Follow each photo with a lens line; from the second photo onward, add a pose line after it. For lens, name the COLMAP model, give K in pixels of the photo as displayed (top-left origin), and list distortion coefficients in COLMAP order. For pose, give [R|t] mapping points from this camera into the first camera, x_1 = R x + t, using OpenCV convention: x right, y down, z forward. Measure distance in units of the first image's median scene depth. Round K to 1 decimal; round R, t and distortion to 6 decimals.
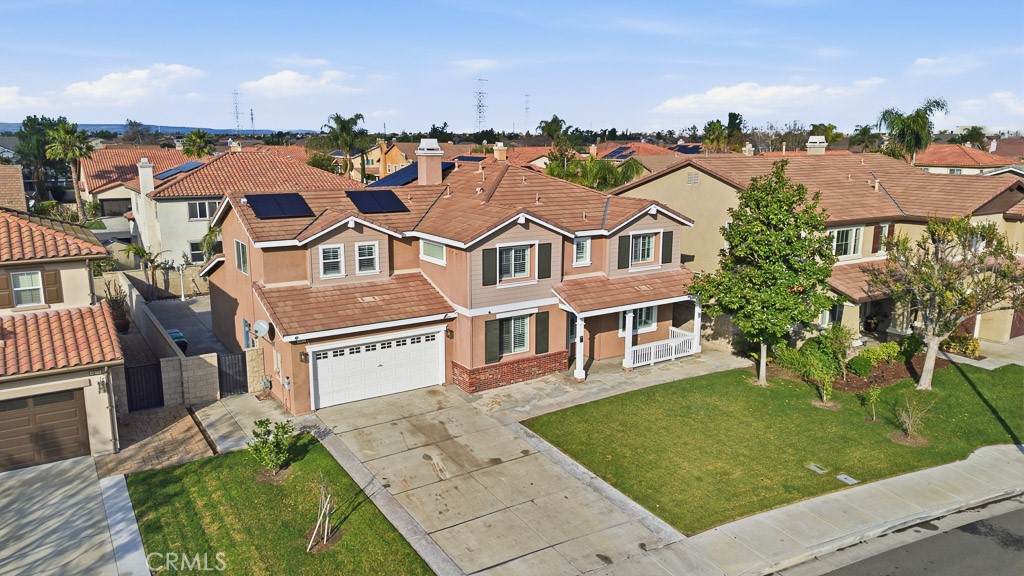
lens RADIAL K [[702.2, 0, 513.8], [0, 702.2, 272.8], [0, 0, 1]] dist [0.084703, -0.101457]
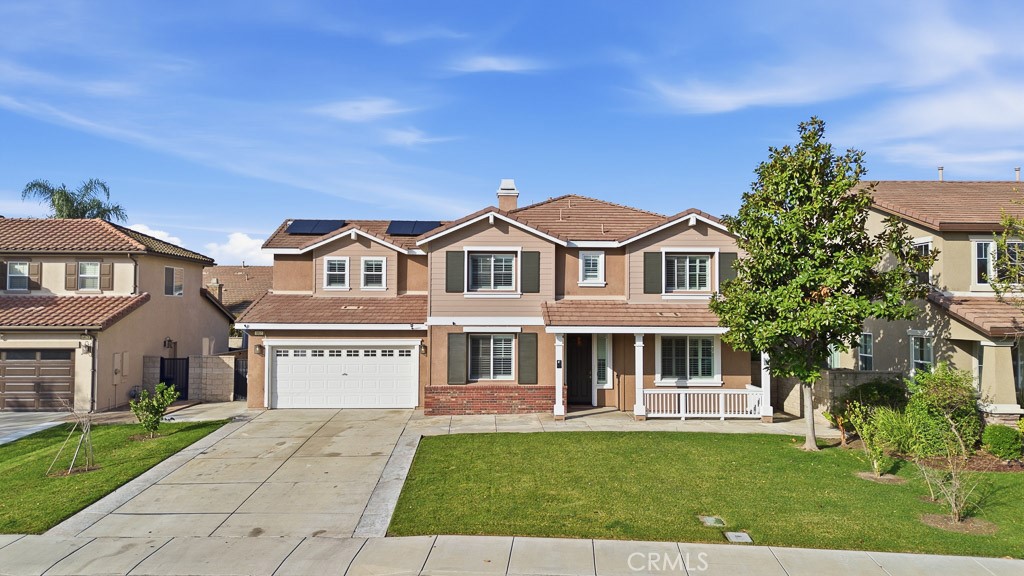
lens RADIAL K [[702.2, 0, 513.8], [0, 702.2, 272.8], [0, 0, 1]] dist [0.084703, -0.101457]
pose [[0.856839, -0.025608, -0.514947, 0.481383], [-0.093238, 0.974603, -0.203608, 0.165032], [0.507083, 0.222472, 0.832690, 0.284159]]
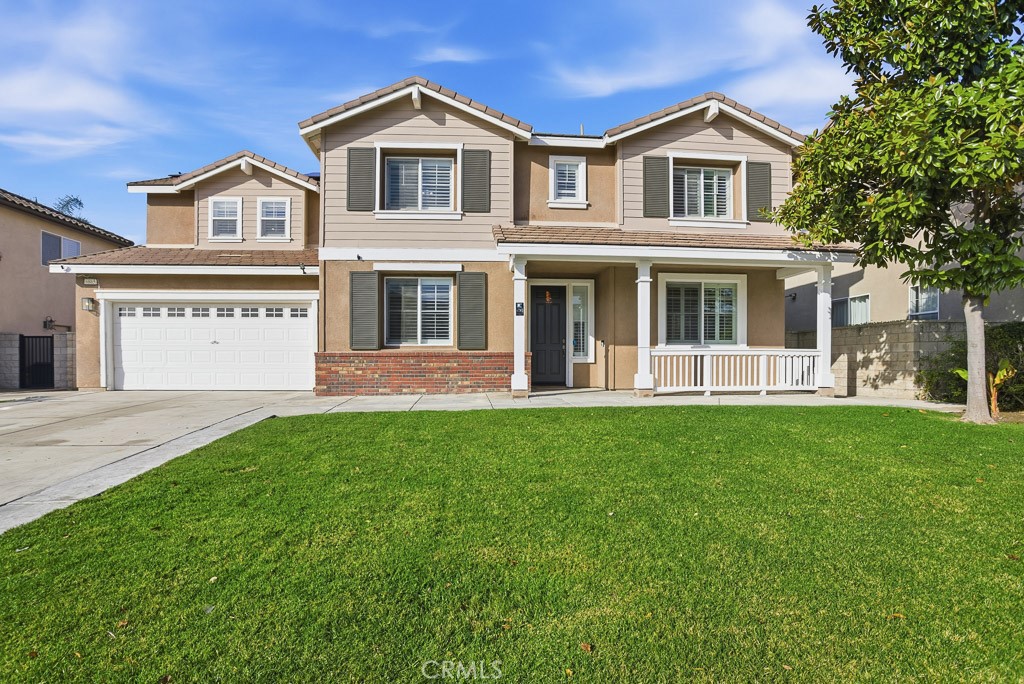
lens RADIAL K [[508.5, 0, 512.4], [0, 508.5, 357.4], [0, 0, 1]] dist [-0.079655, 0.022758]
pose [[0.880108, -0.004456, -0.474753, 0.270003], [-0.080931, 0.983913, -0.159267, 0.190694], [0.467825, 0.178594, 0.865589, 0.706135]]
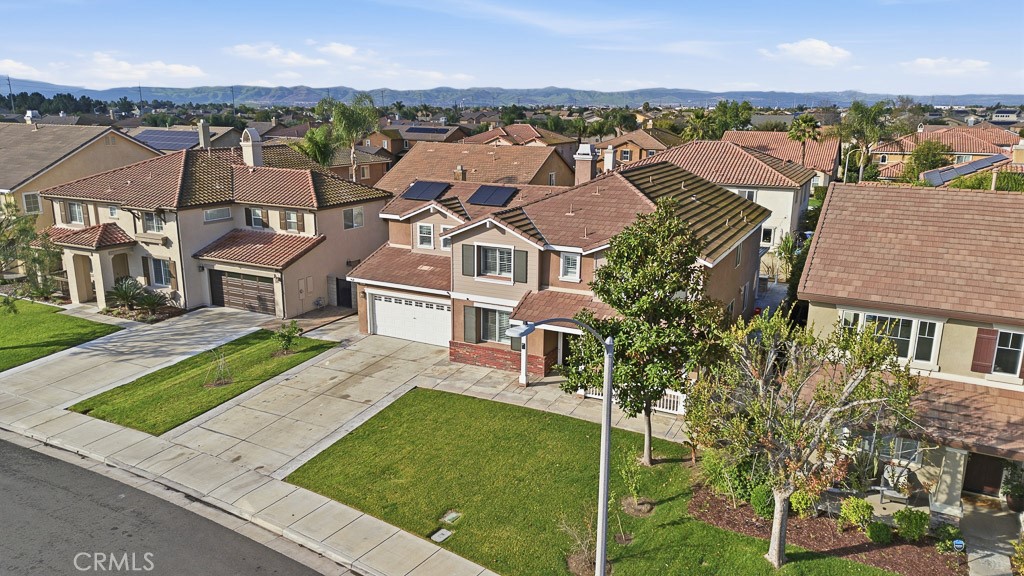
lens RADIAL K [[707.4, 0, 546.1], [0, 707.4, 283.8], [0, 0, 1]] dist [-0.000648, -0.001580]
pose [[0.535057, 0.210293, -0.818224, 0.978580], [-0.167963, 0.975669, 0.140922, -0.153924], [0.827951, 0.062030, 0.557360, 0.446160]]
